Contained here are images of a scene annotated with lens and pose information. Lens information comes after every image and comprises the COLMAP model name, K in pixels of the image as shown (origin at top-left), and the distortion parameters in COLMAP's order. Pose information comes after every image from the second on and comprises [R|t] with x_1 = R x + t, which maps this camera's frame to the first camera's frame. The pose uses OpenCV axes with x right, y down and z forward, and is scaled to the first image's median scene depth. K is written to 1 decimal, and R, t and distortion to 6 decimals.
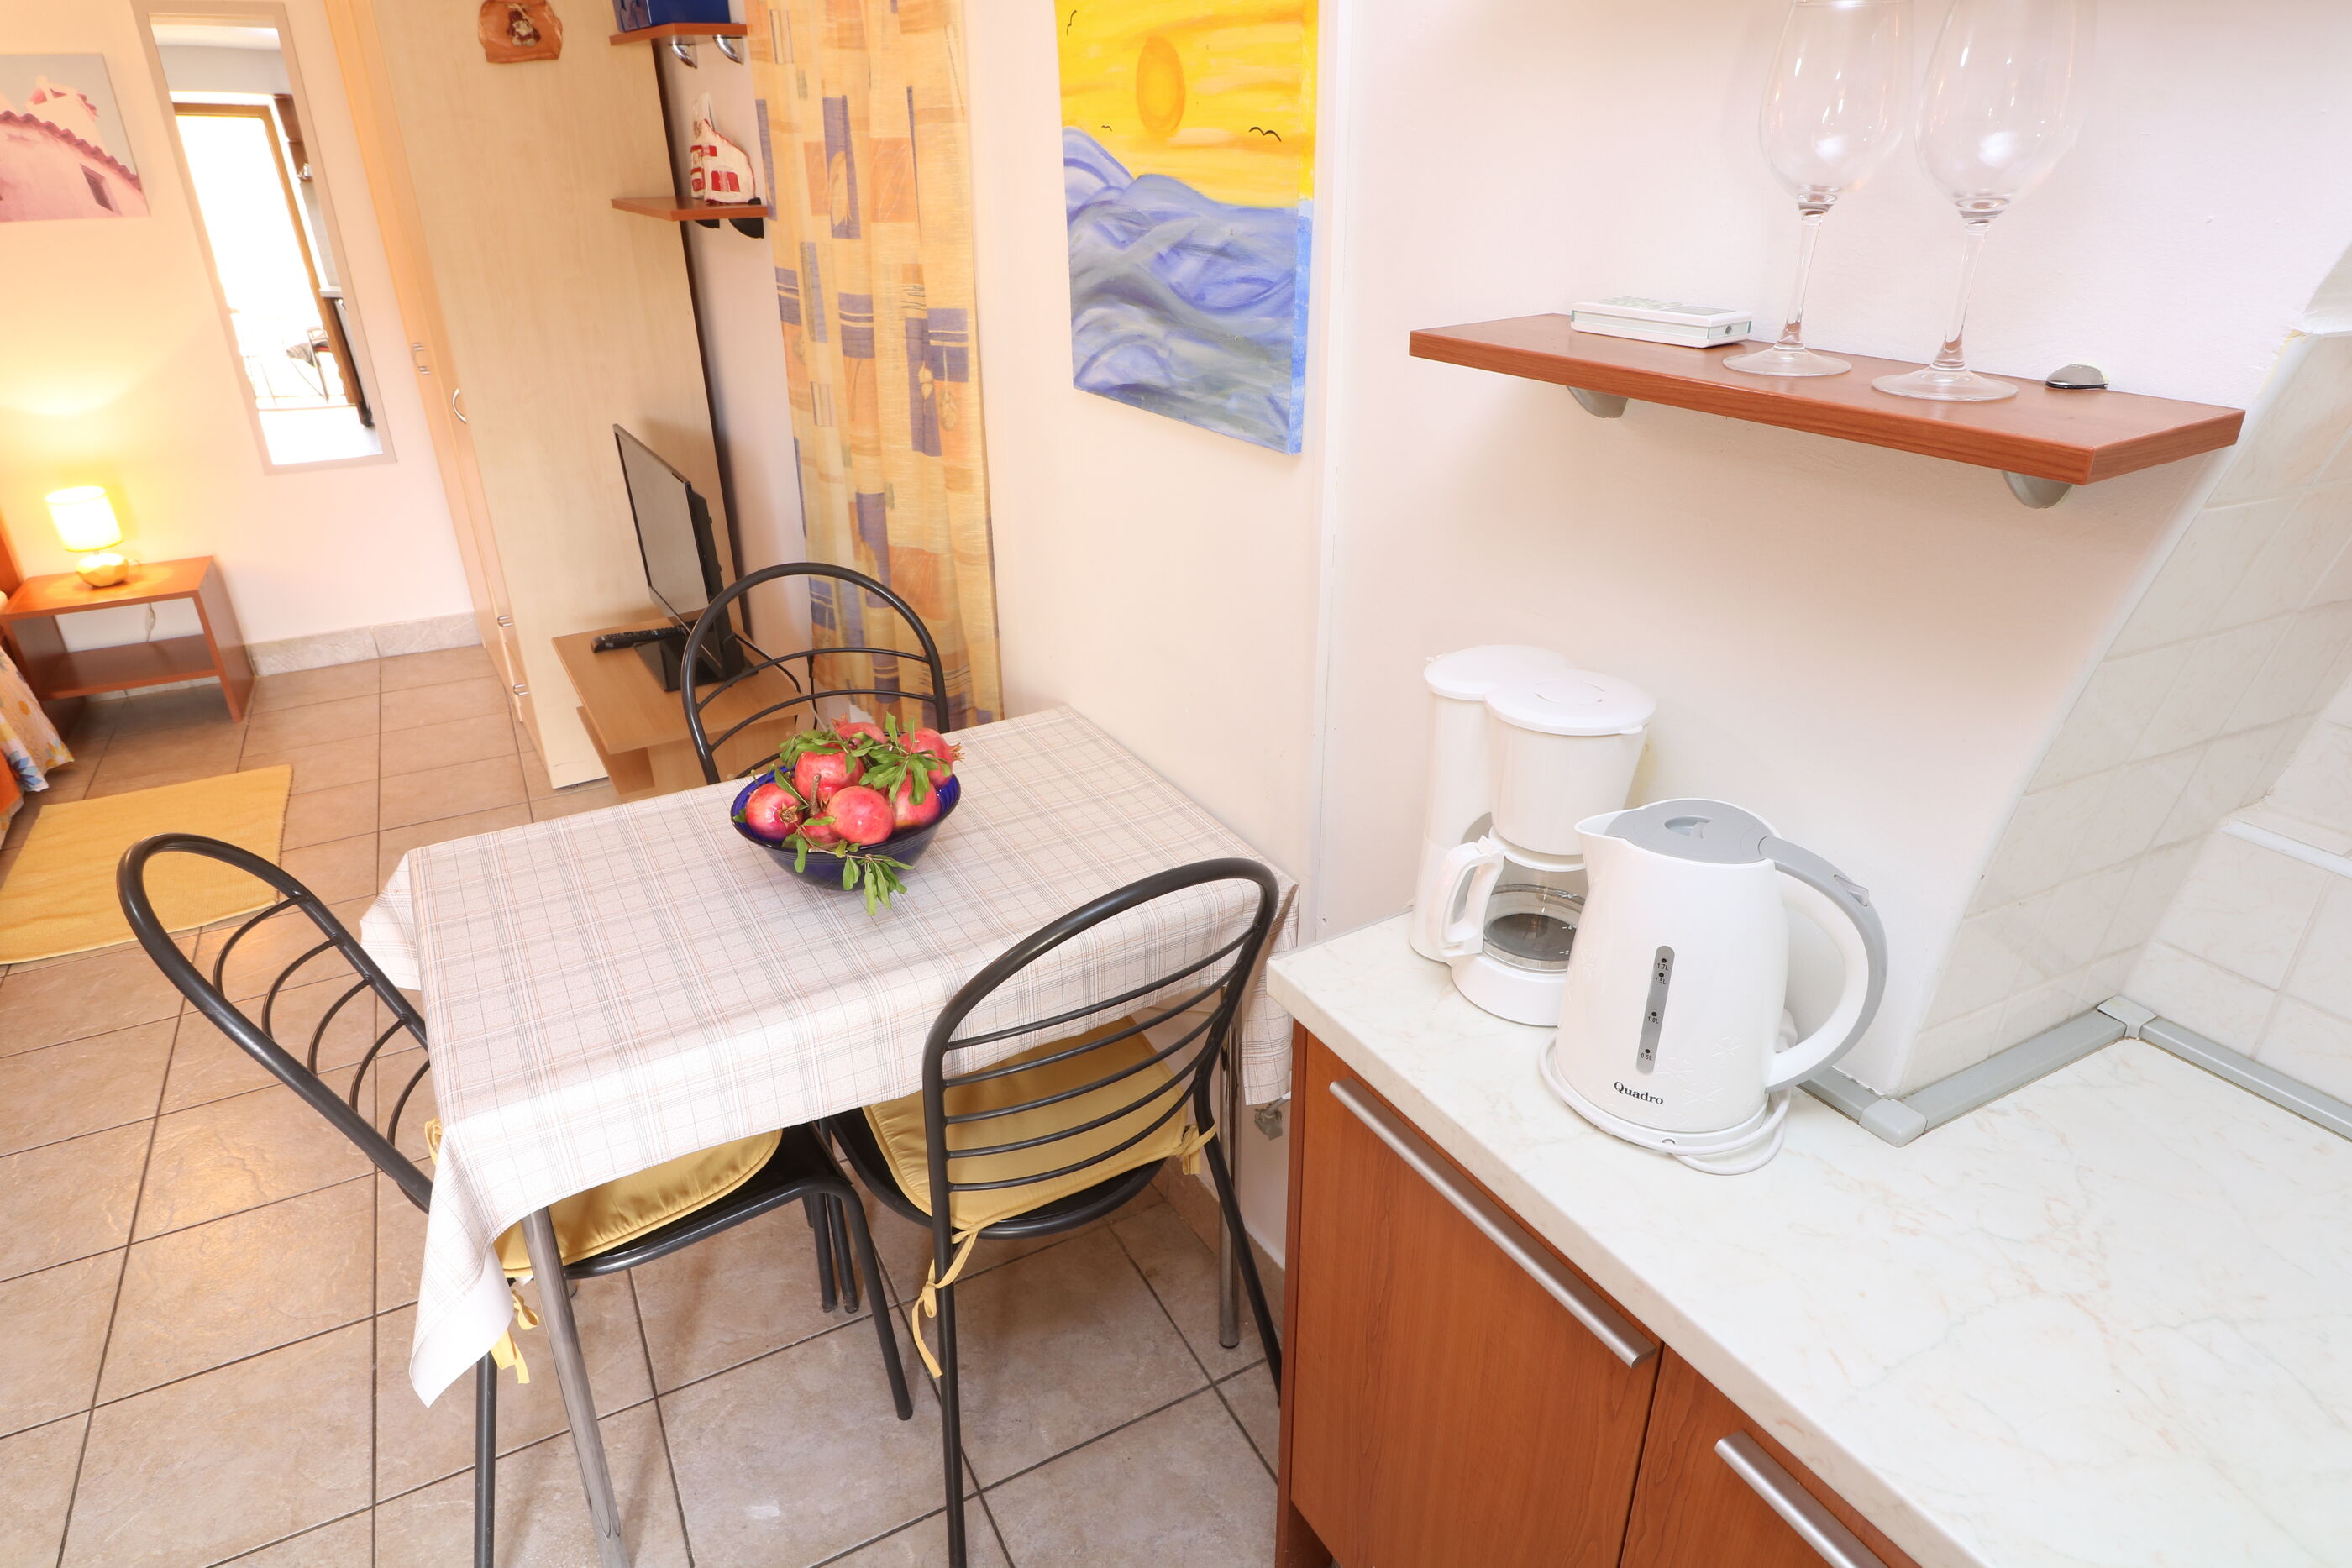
lens RADIAL K [[1351.4, 0, 1191.2], [0, 1351.4, 767.9], [0, 0, 1]] dist [0.002823, -0.009766]
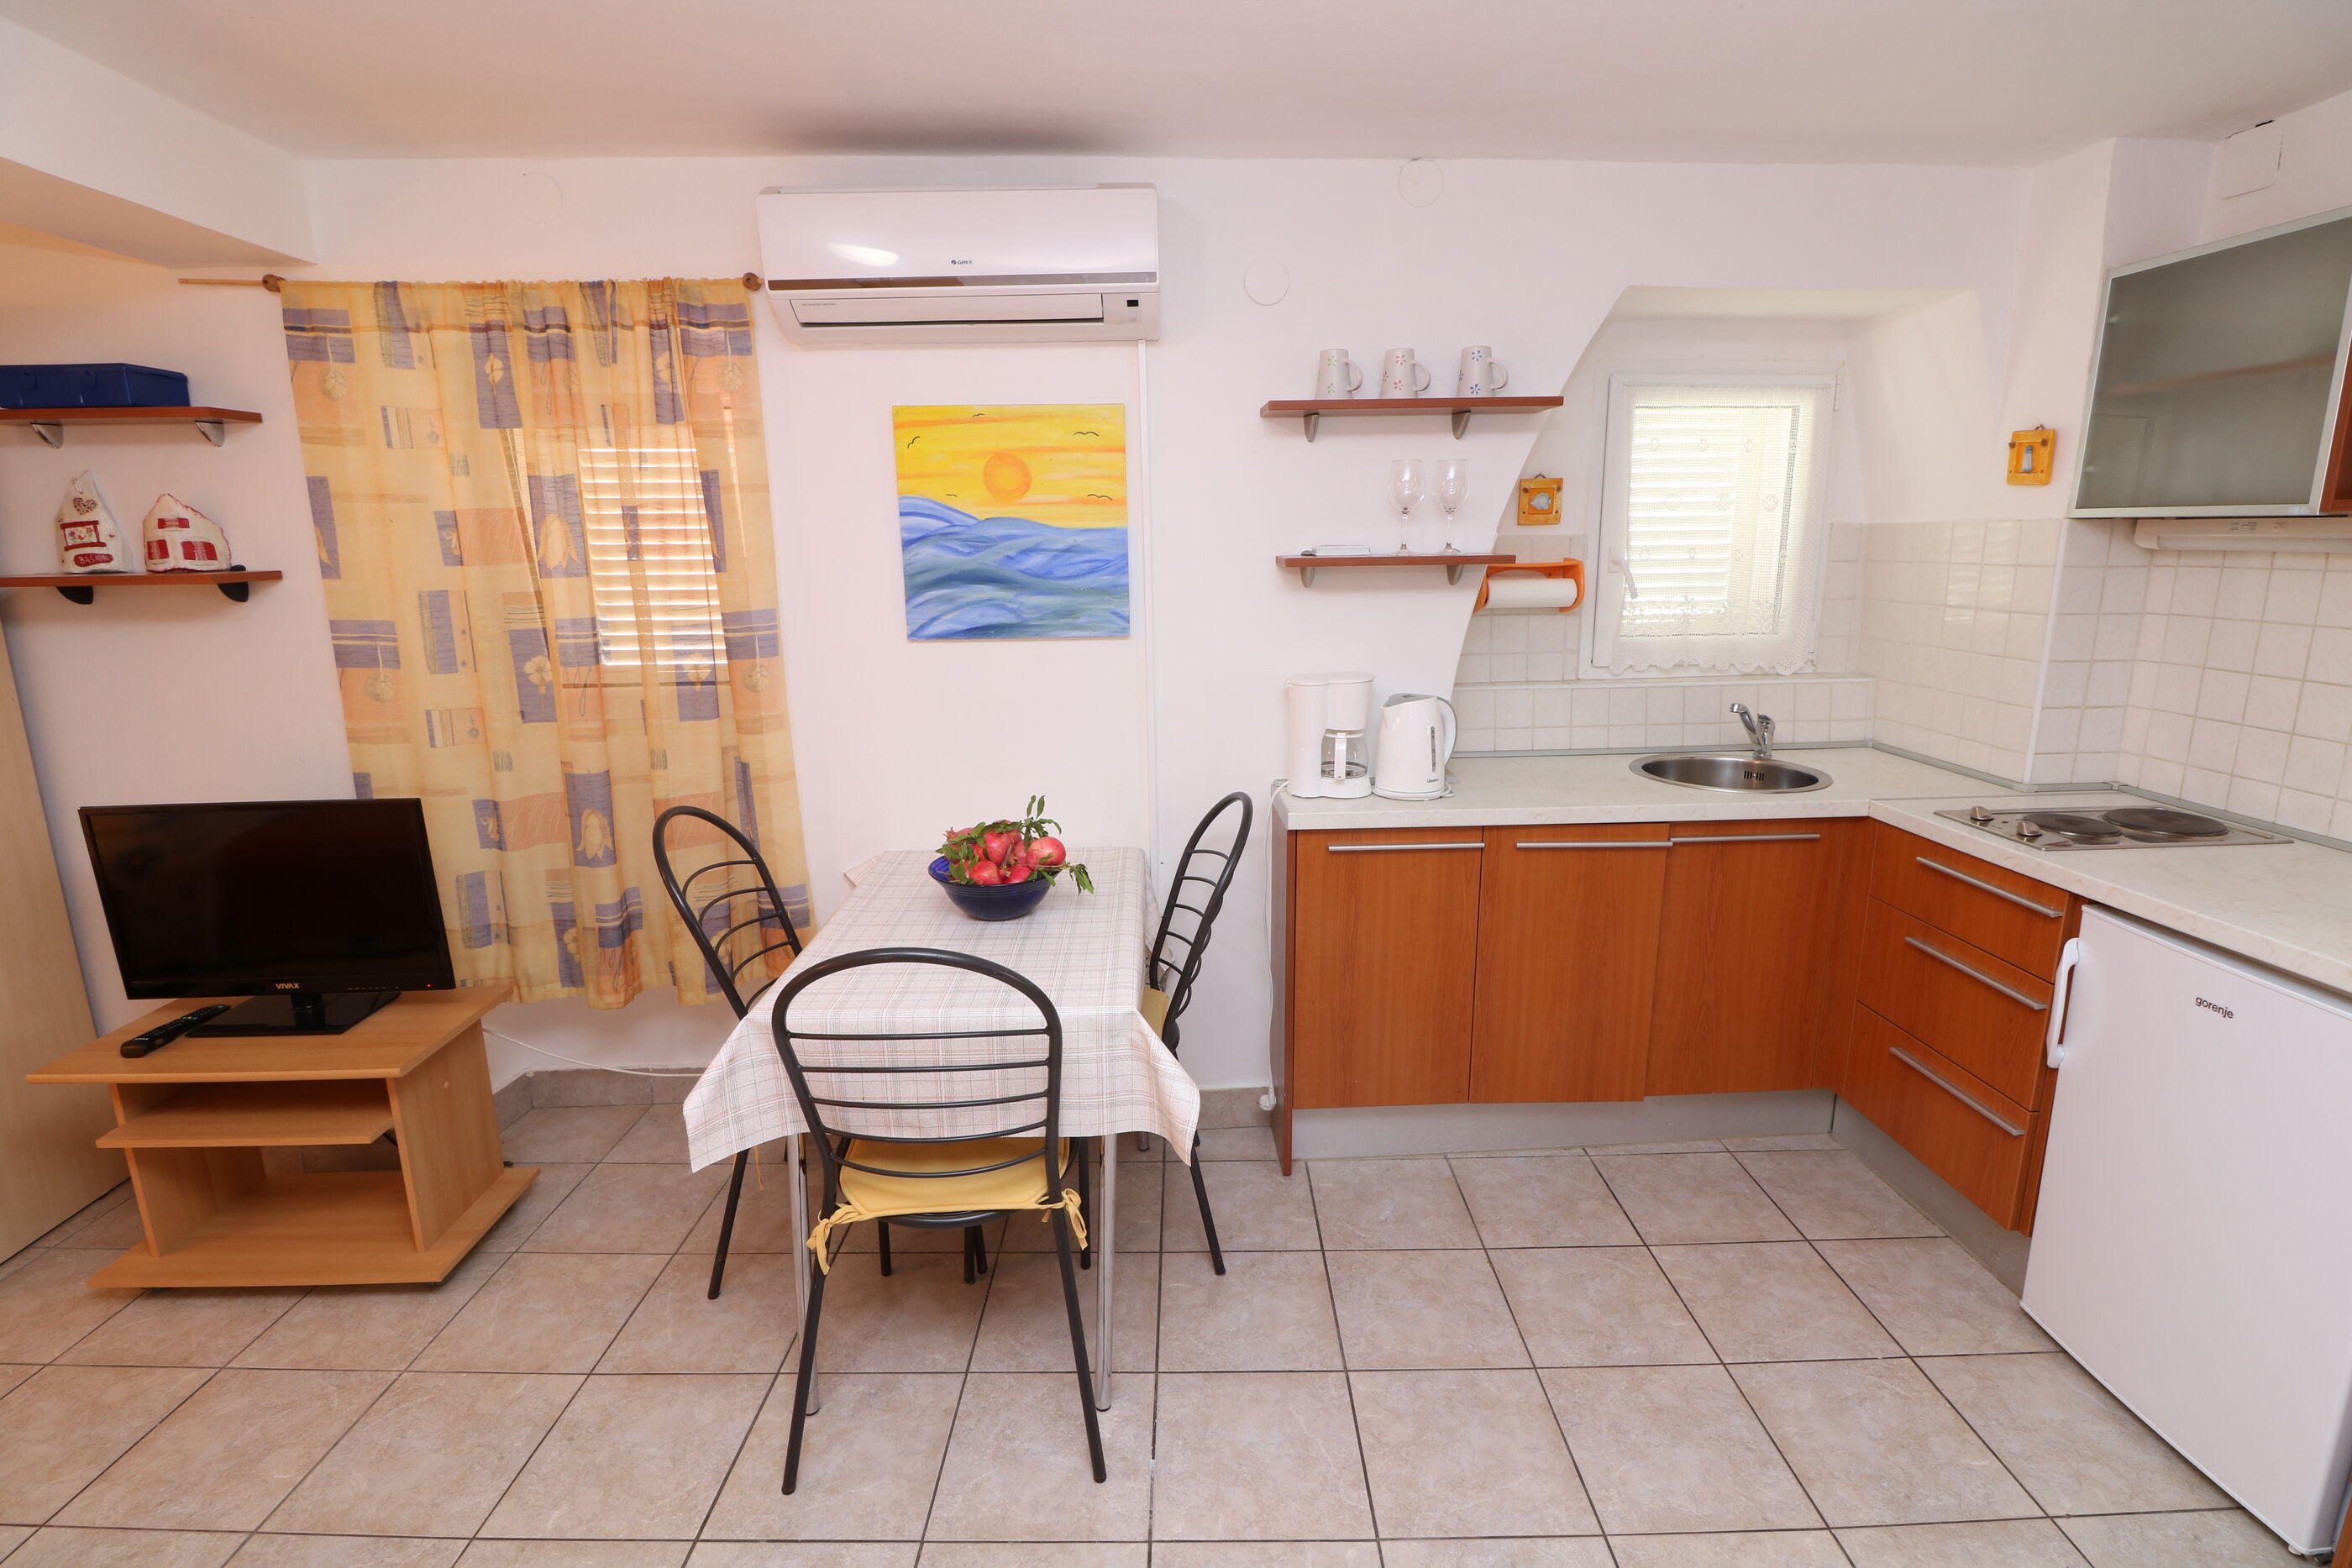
lens RADIAL K [[1087.6, 0, 1191.1], [0, 1087.6, 777.2], [0, 0, 1]] dist [-0.002525, -0.011472]
pose [[0.474131, -0.189693, 0.859777, -0.887269], [0.384147, 0.923236, -0.008147, 0.017845], [-0.792231, 0.334144, 0.510605, 0.070079]]
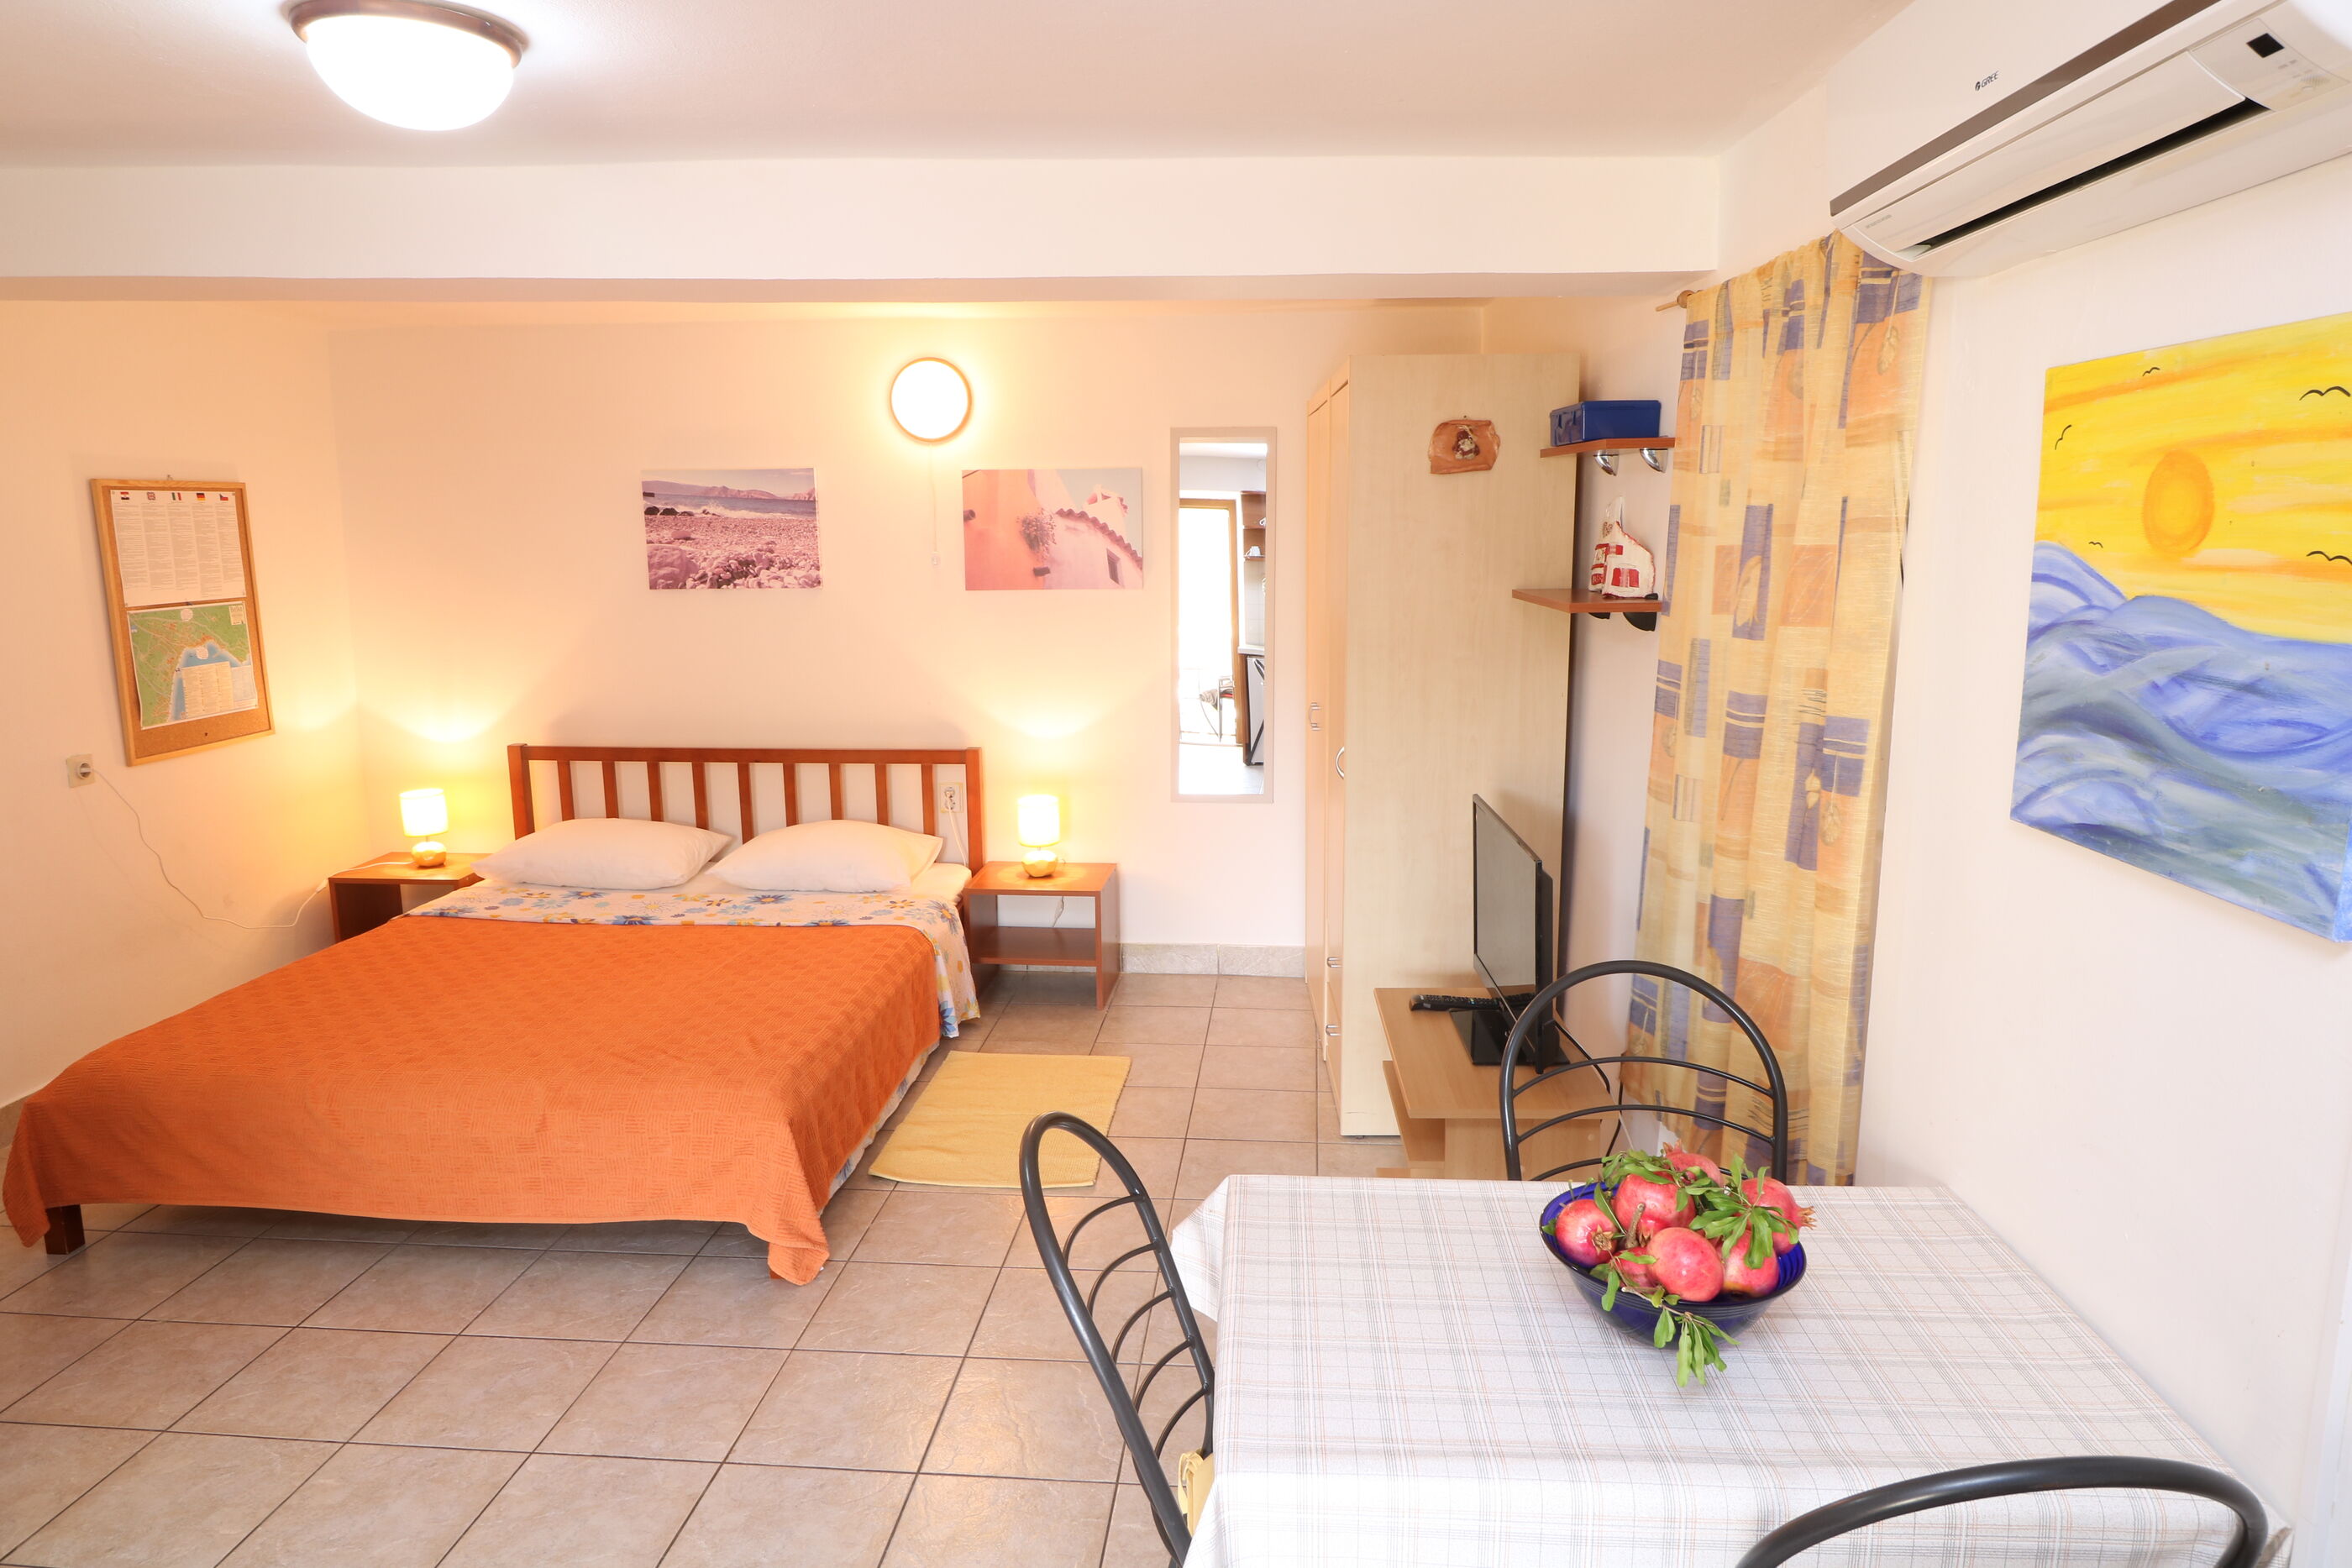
lens RADIAL K [[1451.3, 0, 1188.7], [0, 1451.3, 768.6], [0, 0, 1]] dist [0.011105, -0.012283]
pose [[0.838022, 0.093178, -0.537622, -0.024079], [-0.232784, 0.952196, -0.197824, -0.006105], [0.493489, 0.290930, 0.819651, -0.019131]]
